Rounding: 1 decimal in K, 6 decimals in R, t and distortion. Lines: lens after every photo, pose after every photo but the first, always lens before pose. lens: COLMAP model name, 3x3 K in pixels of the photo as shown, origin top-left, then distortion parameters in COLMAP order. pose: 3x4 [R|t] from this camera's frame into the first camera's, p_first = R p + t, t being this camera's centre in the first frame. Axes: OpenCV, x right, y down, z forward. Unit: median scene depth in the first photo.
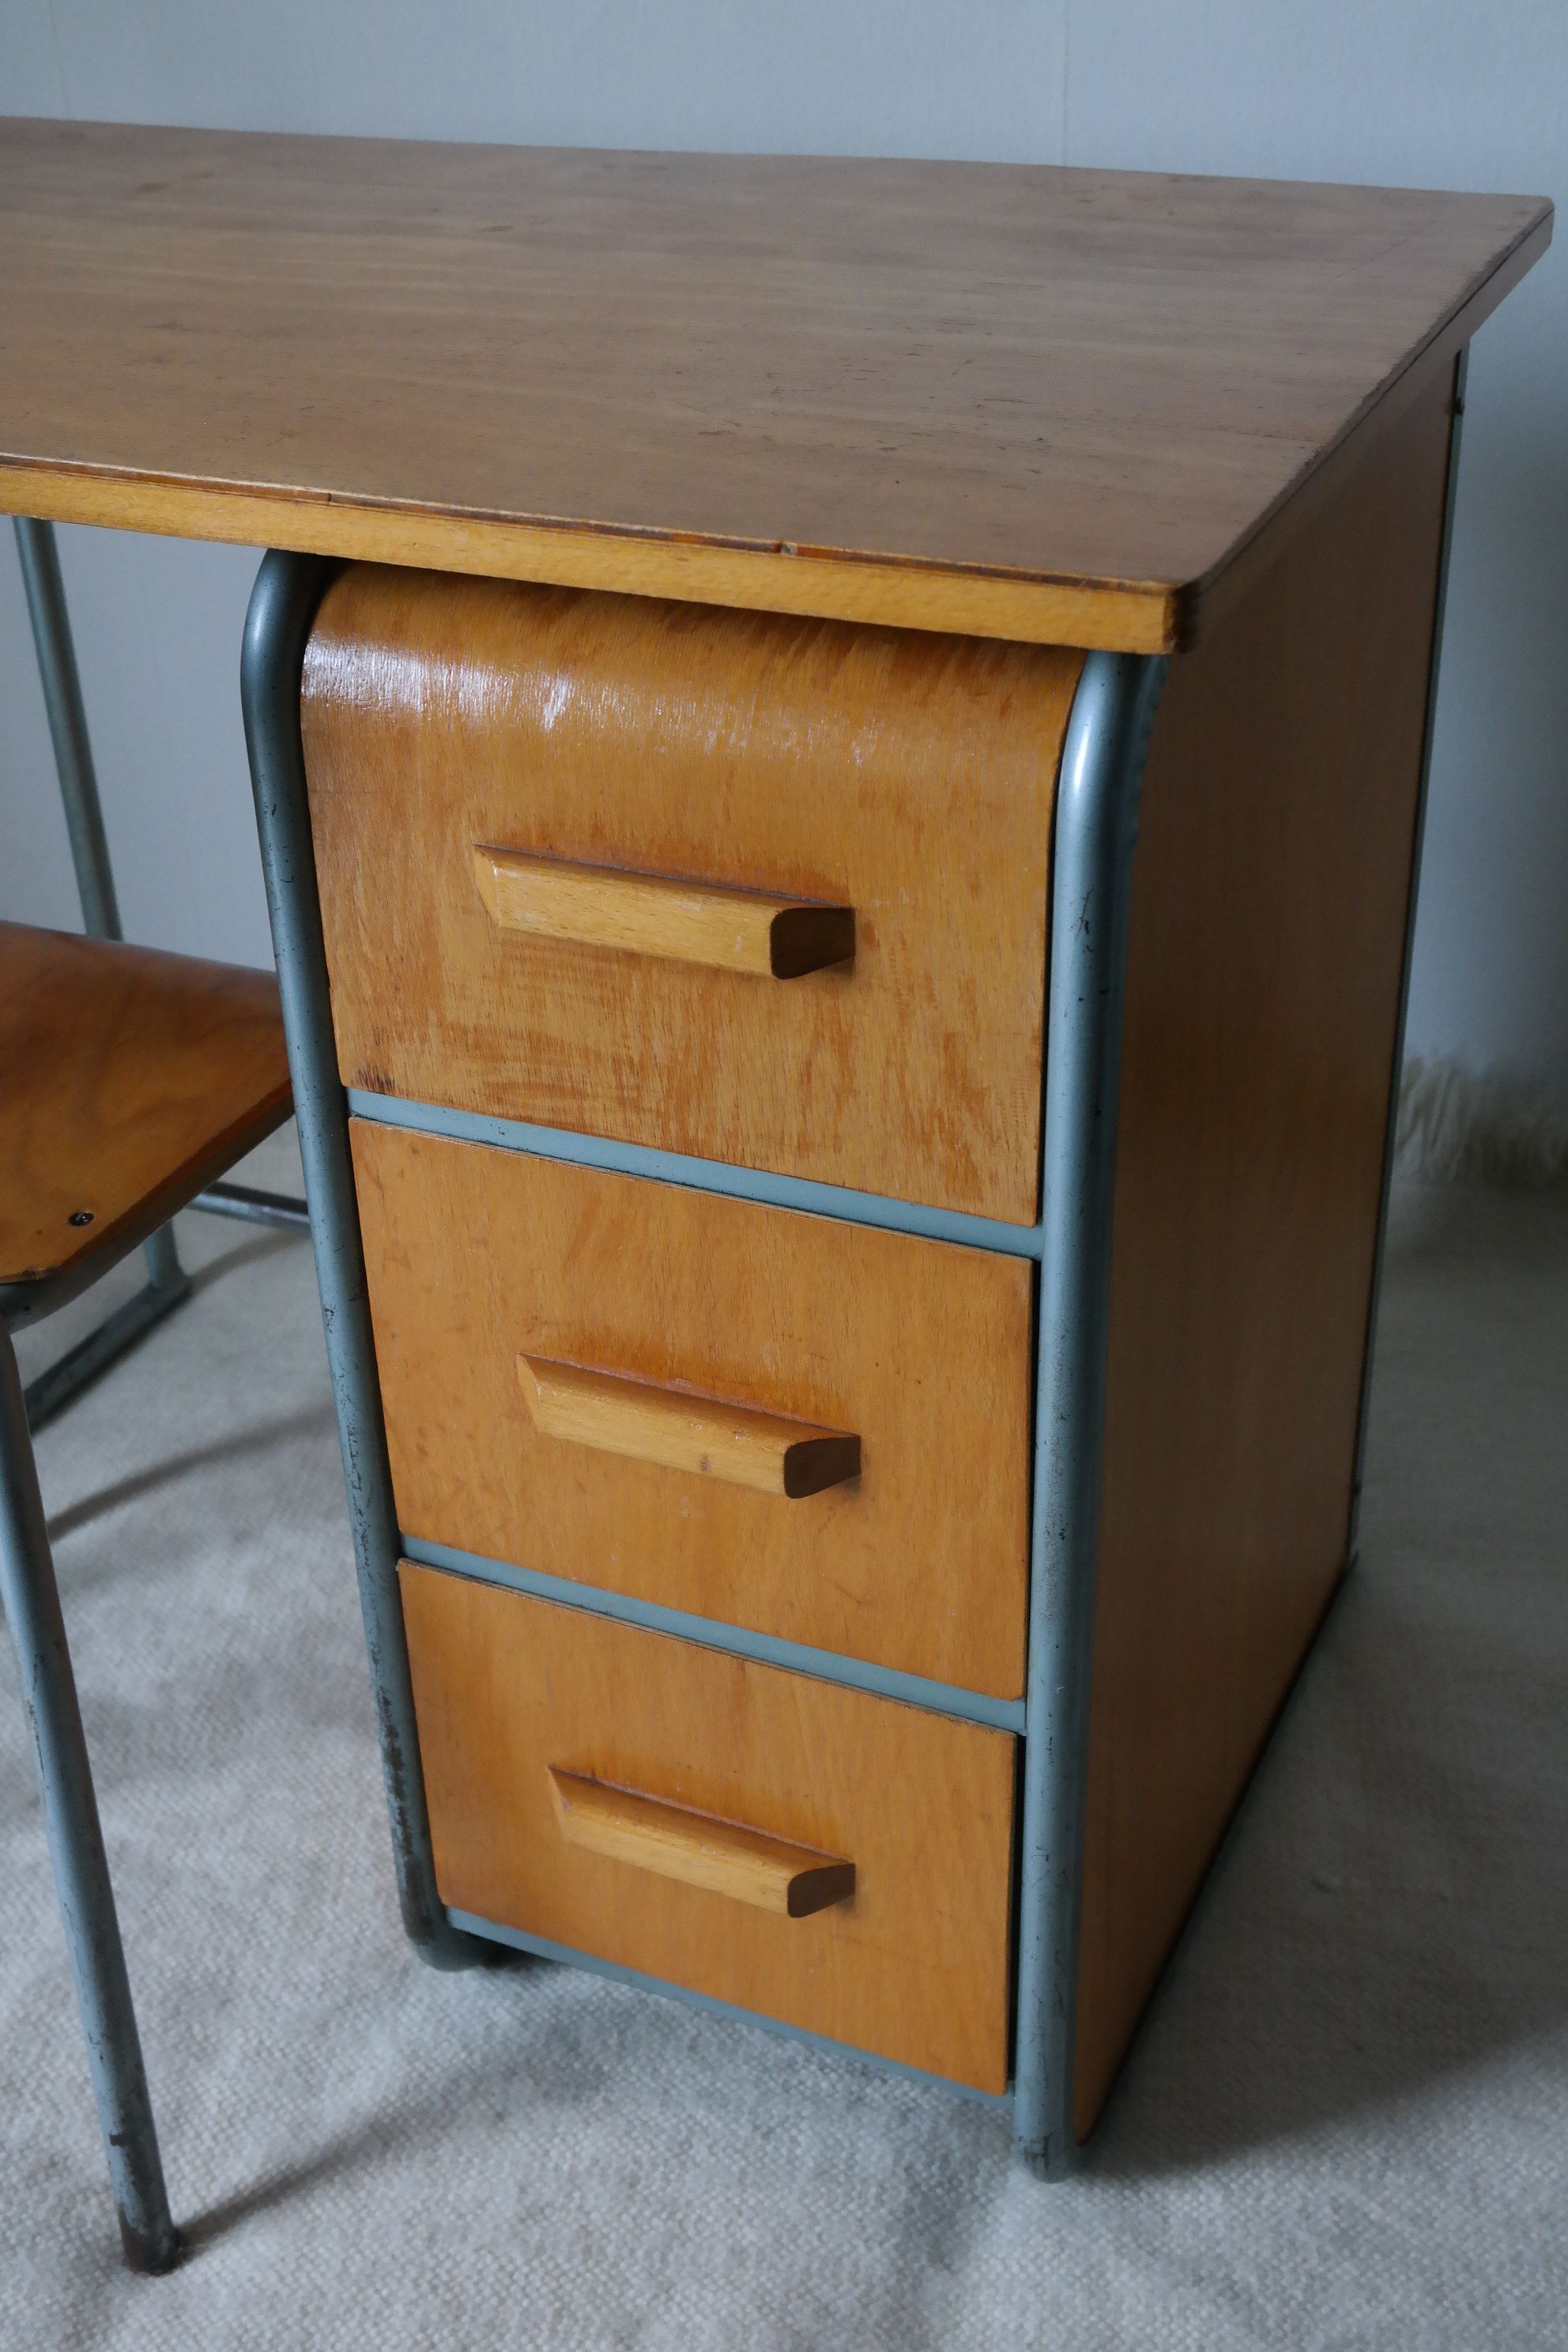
lens RADIAL K [[2802.3, 0, 836.8], [0, 2802.3, 1173.6], [0, 0, 1]] dist [0.002567, 0.004603]
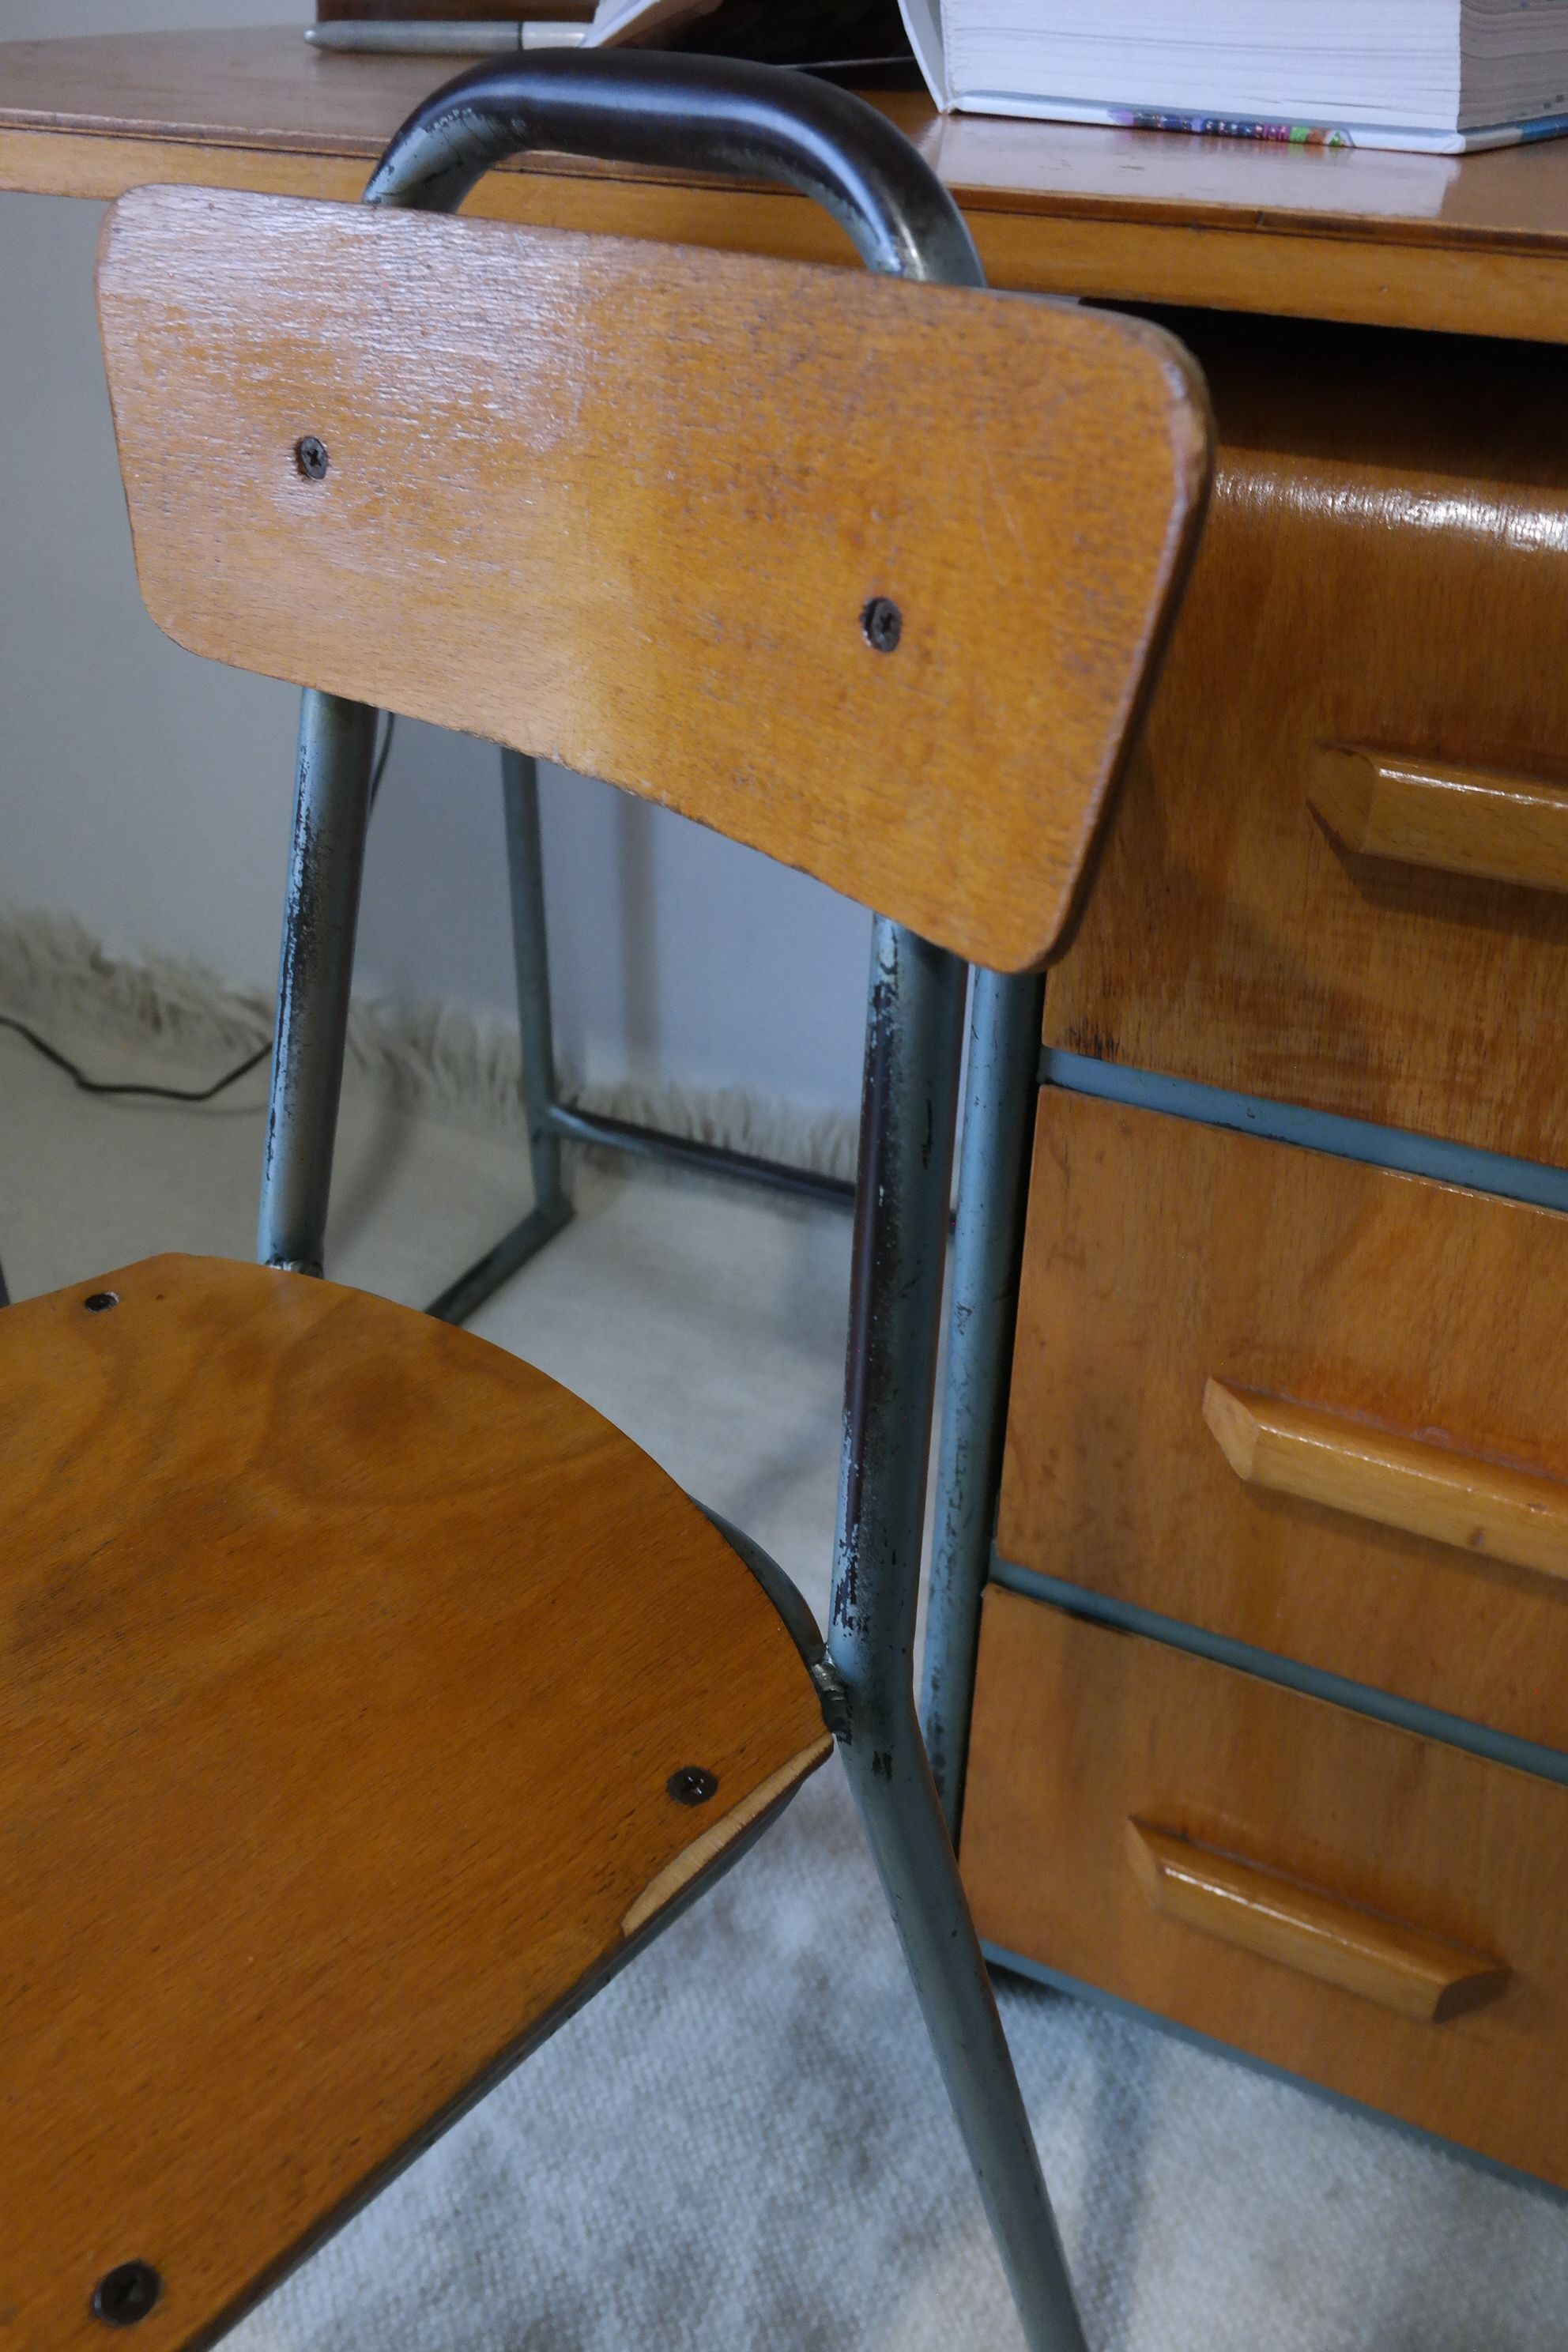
lens RADIAL K [[1973.5, 0, 843.3], [0, 1973.5, 1175.8], [0, 0, 1]] dist [-0.007295, -0.009053]
pose [[0.998417, 0.055507, 0.009121, -0.246321], [-0.055795, 0.997823, 0.035173, -0.010986], [-0.007149, -0.035626, 0.999340, 0.445002]]
